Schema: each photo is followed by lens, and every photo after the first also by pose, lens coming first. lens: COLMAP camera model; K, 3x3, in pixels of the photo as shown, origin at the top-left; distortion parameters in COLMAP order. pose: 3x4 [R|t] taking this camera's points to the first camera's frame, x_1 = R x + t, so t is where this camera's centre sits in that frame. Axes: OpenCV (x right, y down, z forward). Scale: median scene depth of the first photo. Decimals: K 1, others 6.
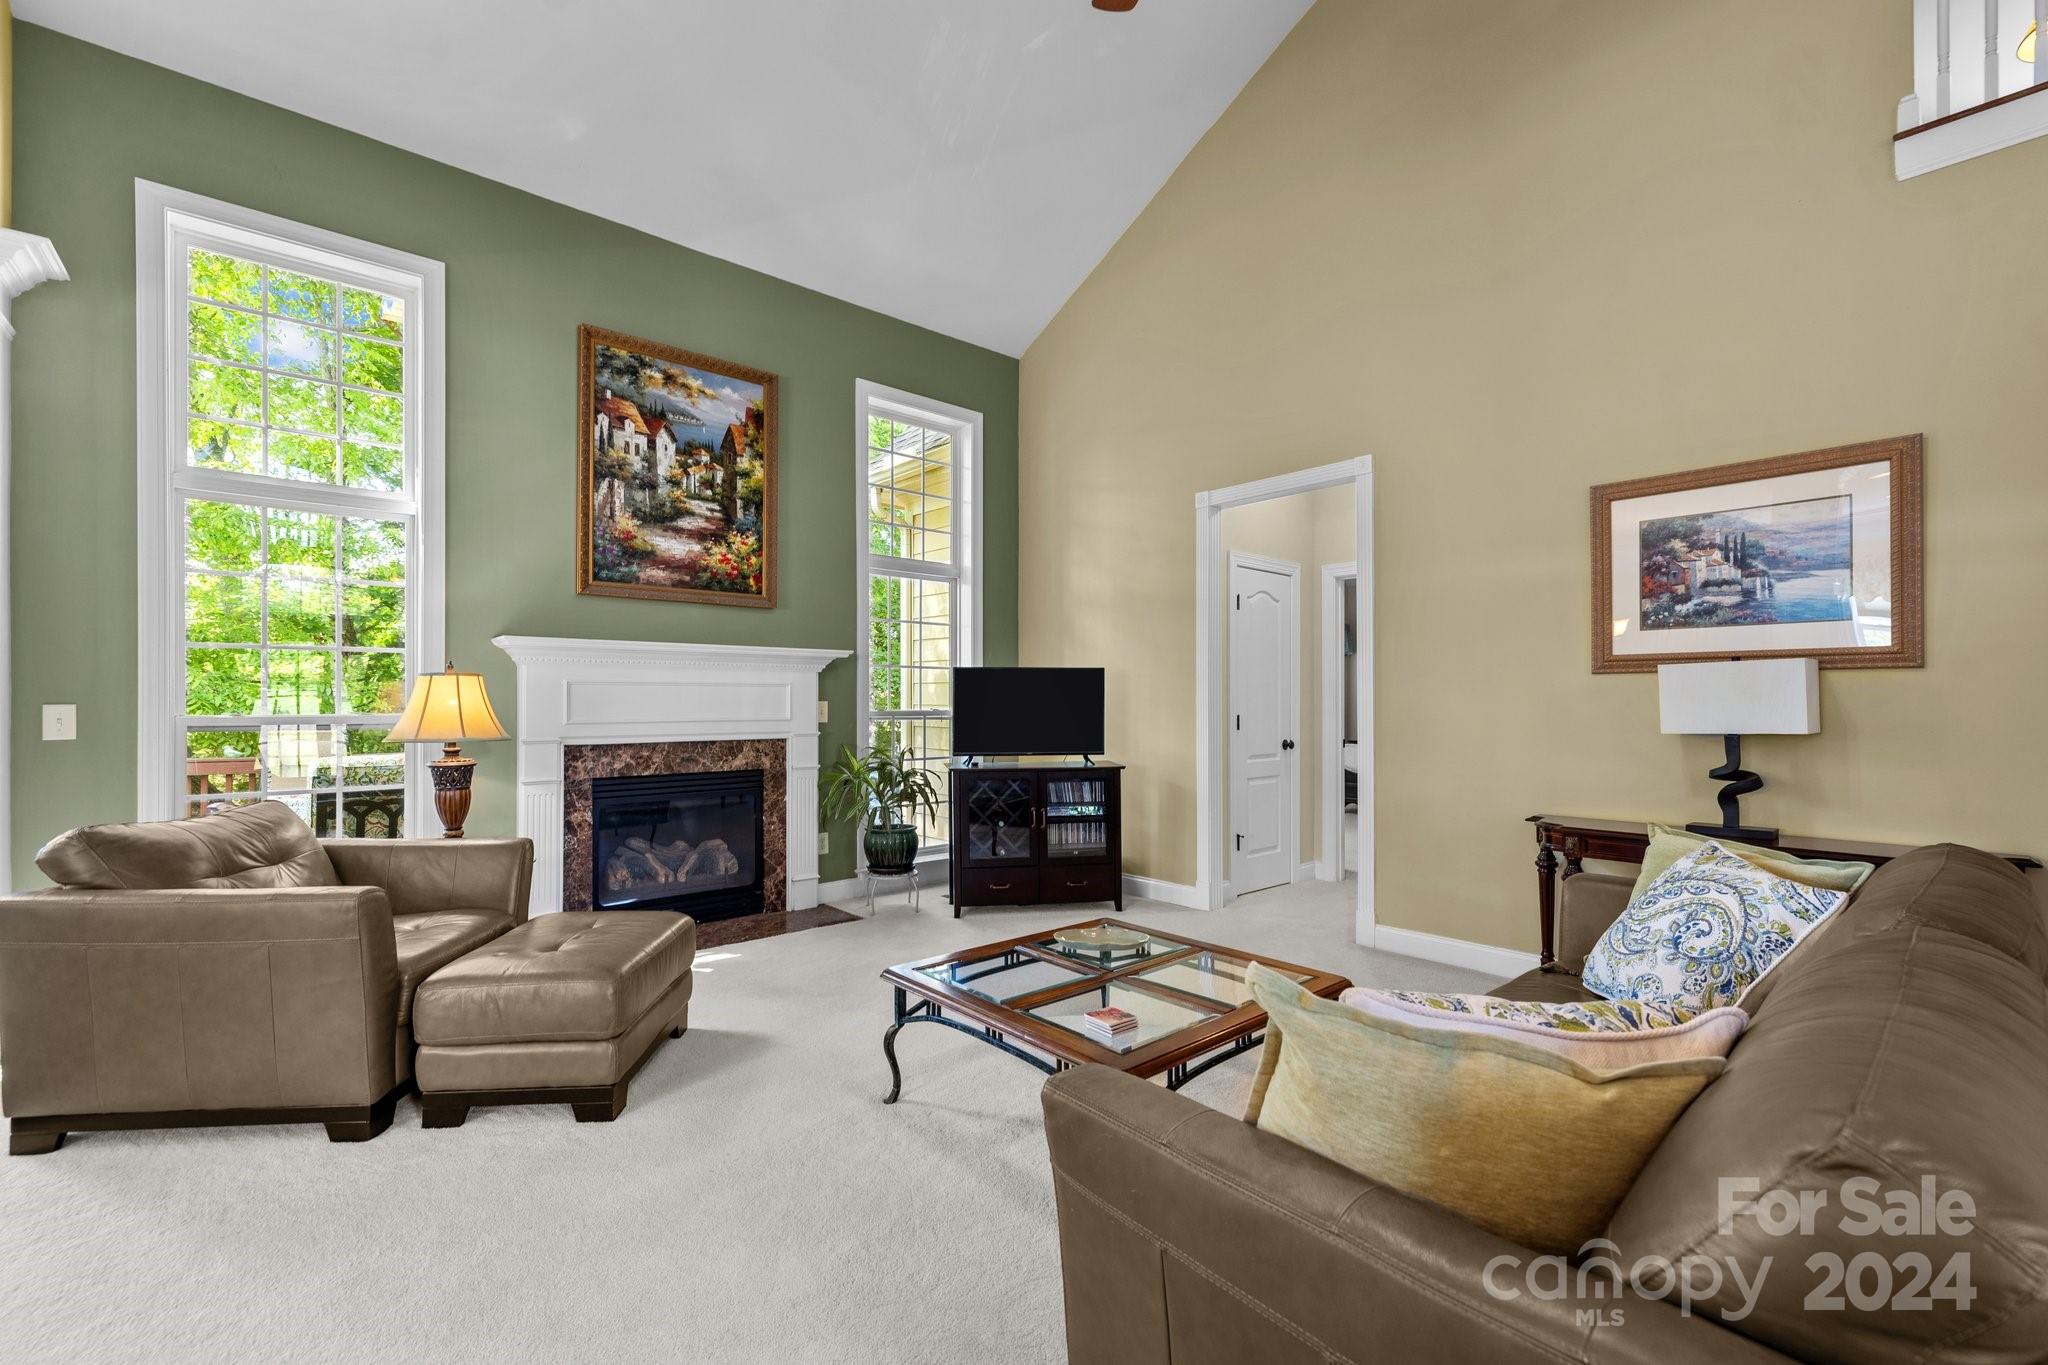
lens RADIAL K [[881.1, 0, 1029.3], [0, 881.1, 697.6], [0, 0, 1]] dist [0.002623, 0.001779]
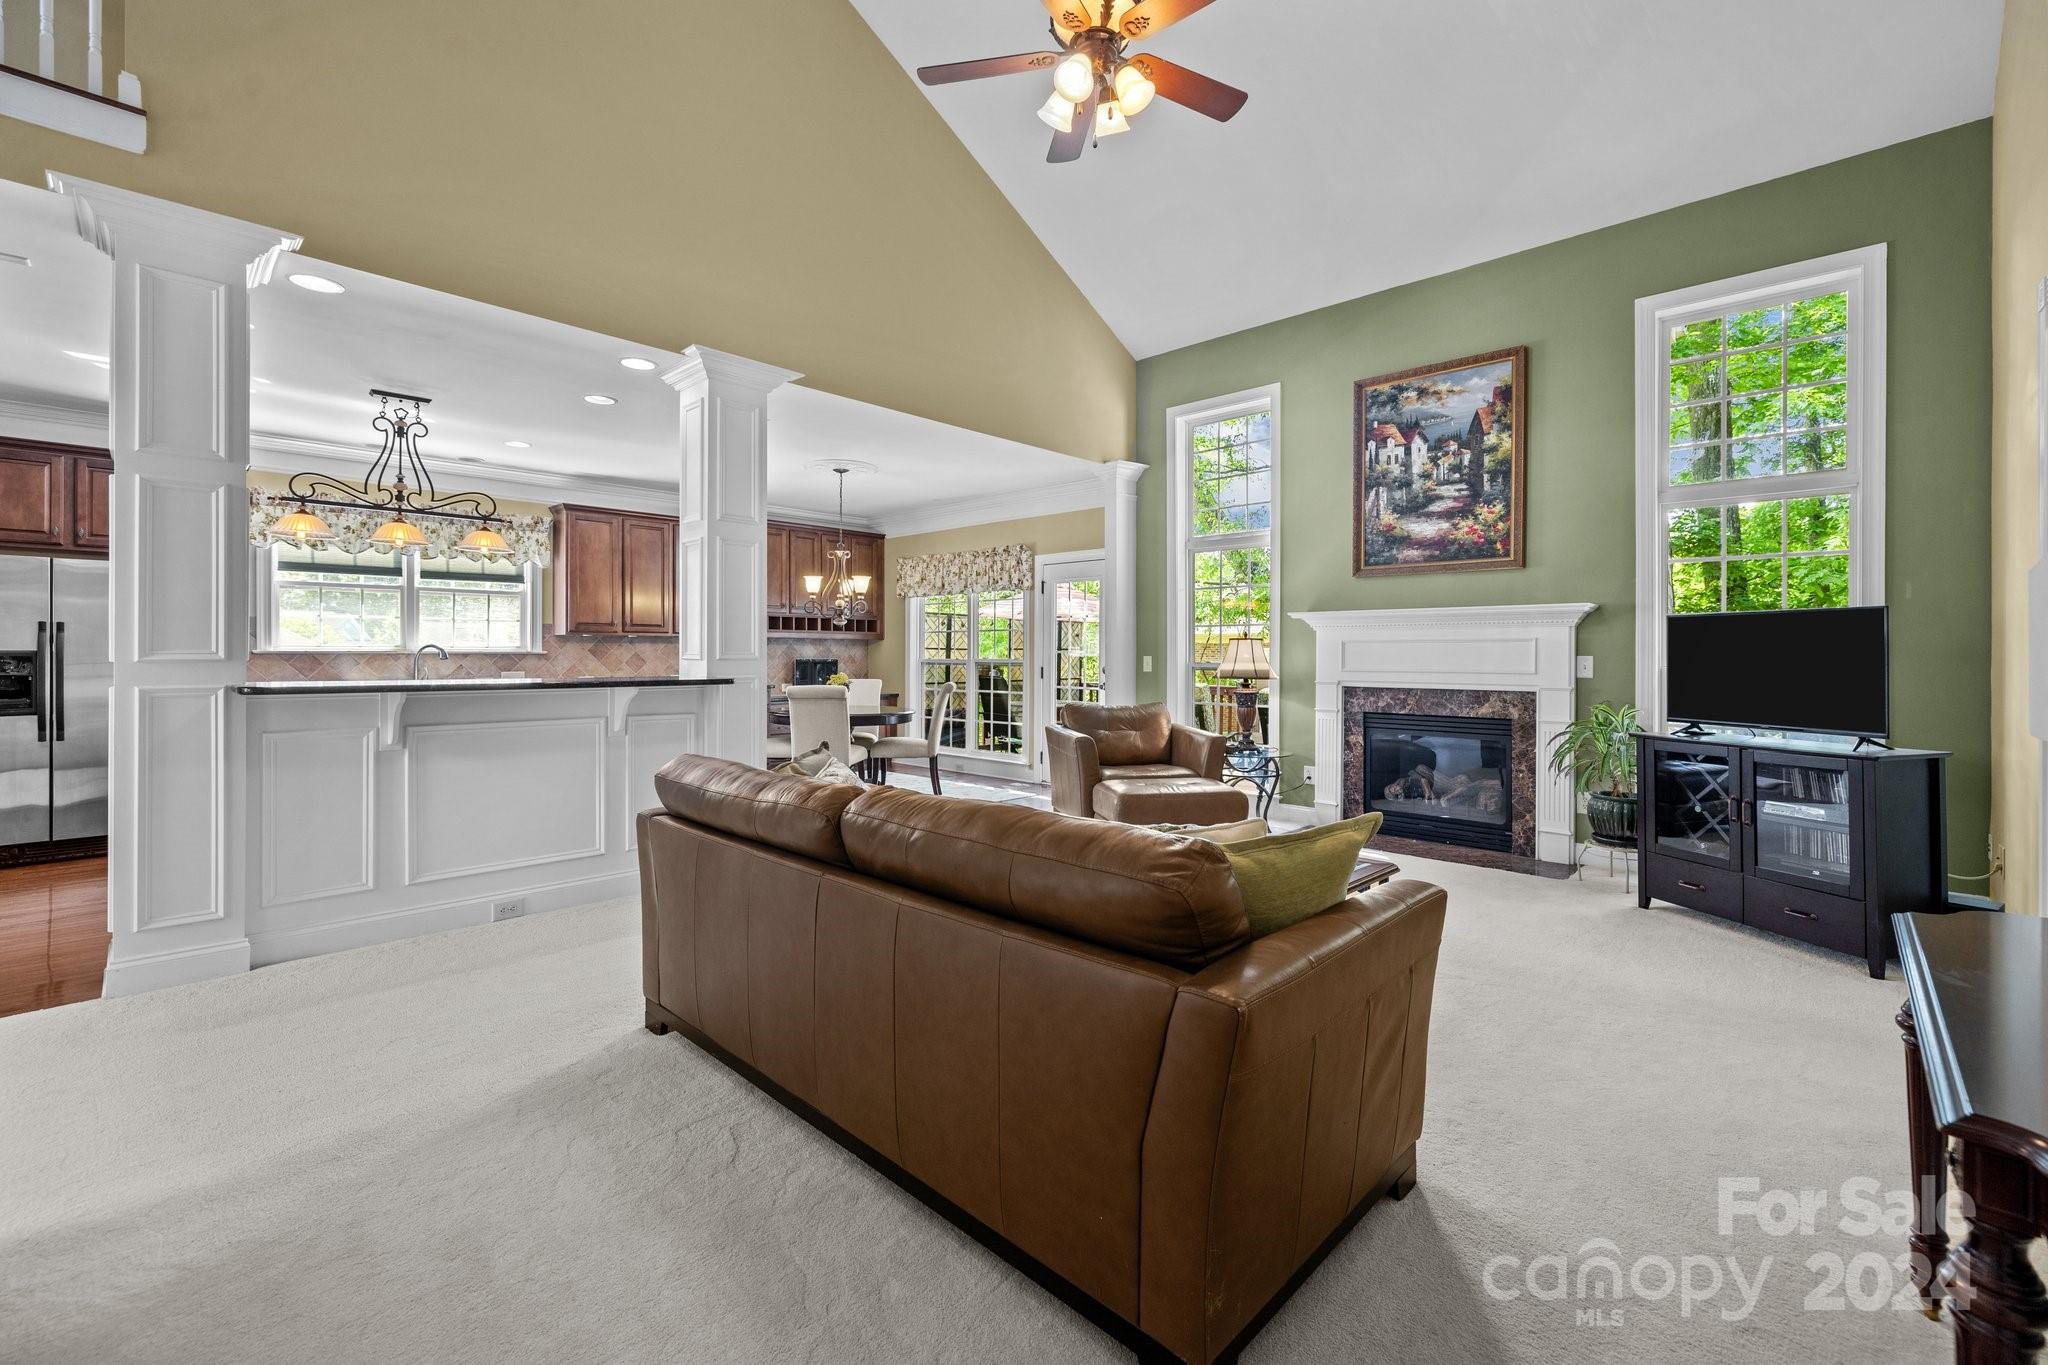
lens RADIAL K [[881.1, 0, 1016.2], [0, 881.1, 654.6], [0, 0, 1]] dist [0.002623, 0.001779]
pose [[0.072442, 0.001053, -0.997372, 0.766373], [0.001426, 0.999998, 0.001159, 0.000882], [0.997372, -0.001506, 0.072441, 0.342721]]
